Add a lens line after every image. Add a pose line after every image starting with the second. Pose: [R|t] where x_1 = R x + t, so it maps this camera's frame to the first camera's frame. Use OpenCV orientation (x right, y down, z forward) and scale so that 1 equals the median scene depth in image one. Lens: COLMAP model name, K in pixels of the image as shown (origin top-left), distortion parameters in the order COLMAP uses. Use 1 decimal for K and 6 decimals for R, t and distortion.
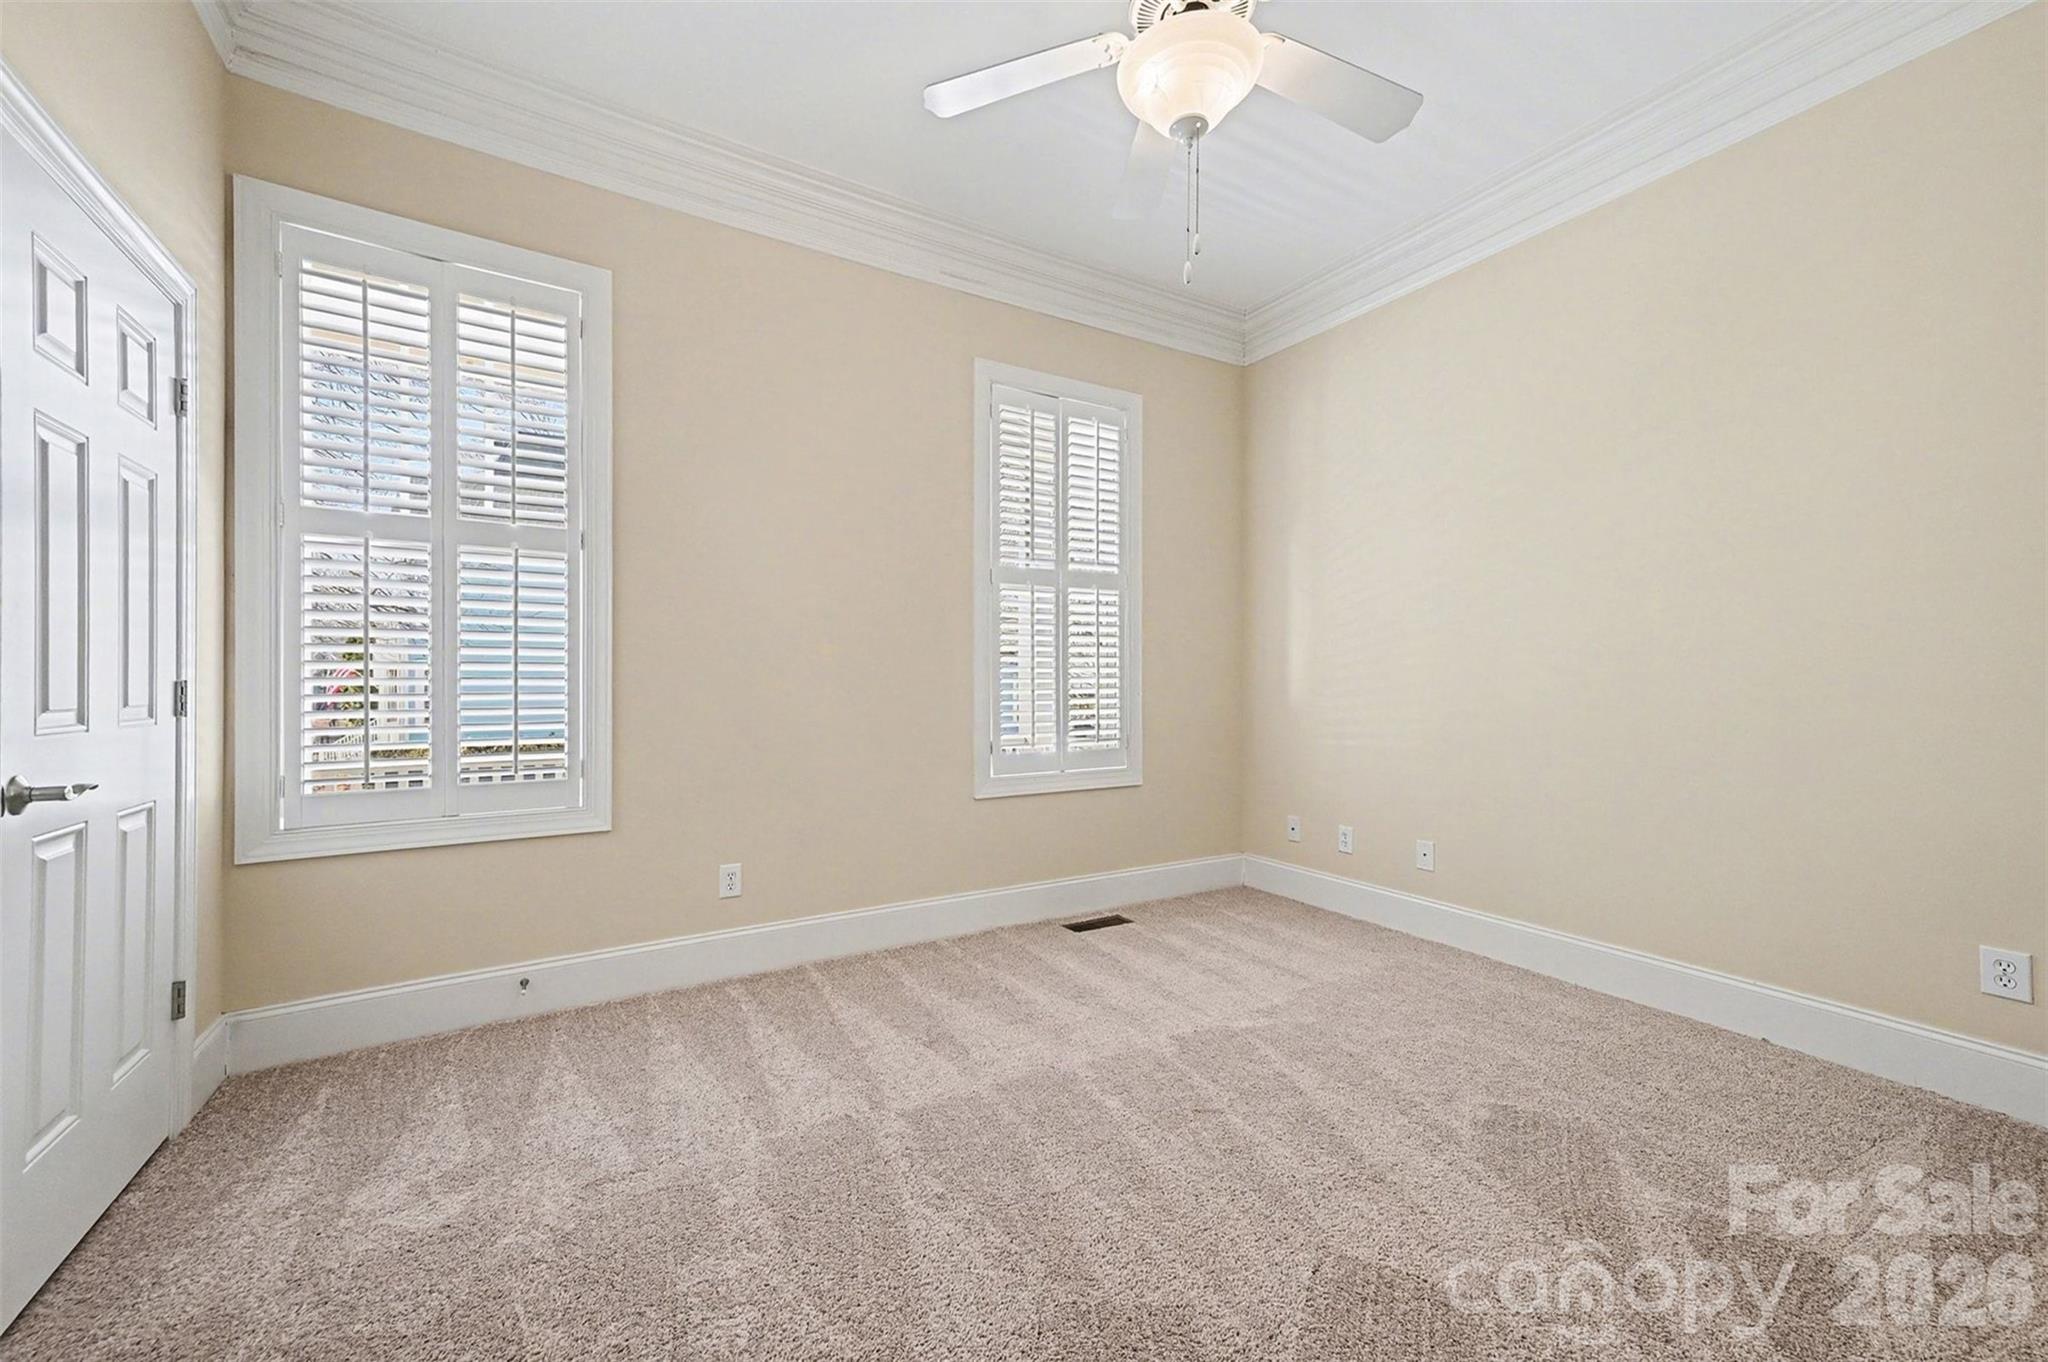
lens RADIAL K [[807.0, 0, 1025.0], [0, 807.0, 667.8], [0, 0, 1]] dist [0.035230, 0.000217]
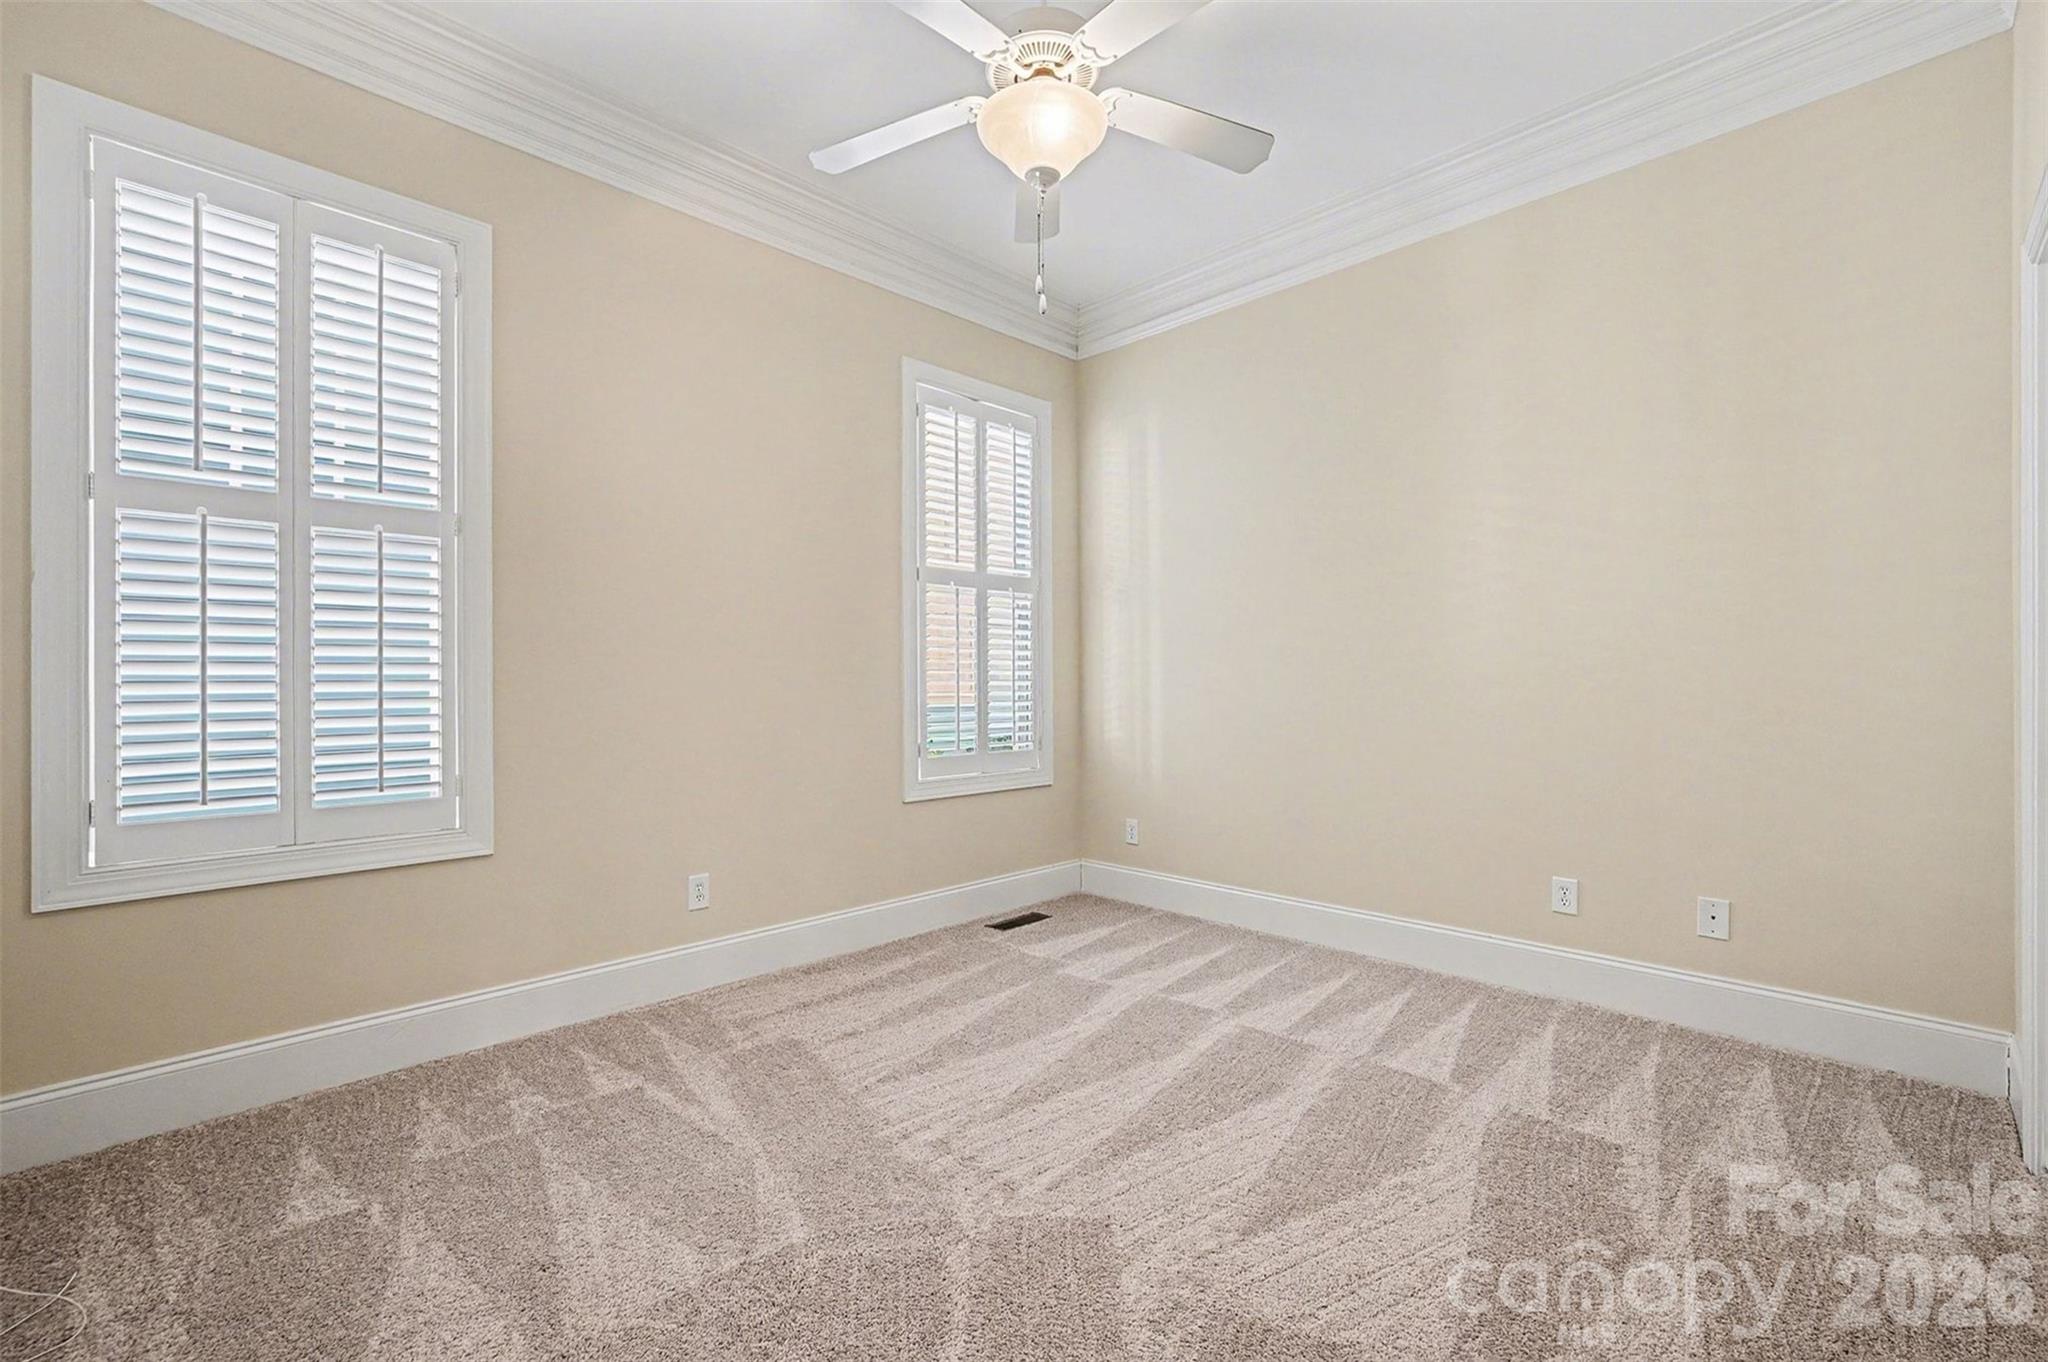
lens RADIAL K [[857.8, 0, 1069.9], [0, 857.8, 672.3], [0, 0, 1]] dist [0.033601, -0.000219]
pose [[0.968245, -0.000554, 0.250004, -0.119392], [0.000000, 0.999998, 0.002215, 0.000203], [-0.250004, -0.002145, 0.968242, -0.063113]]
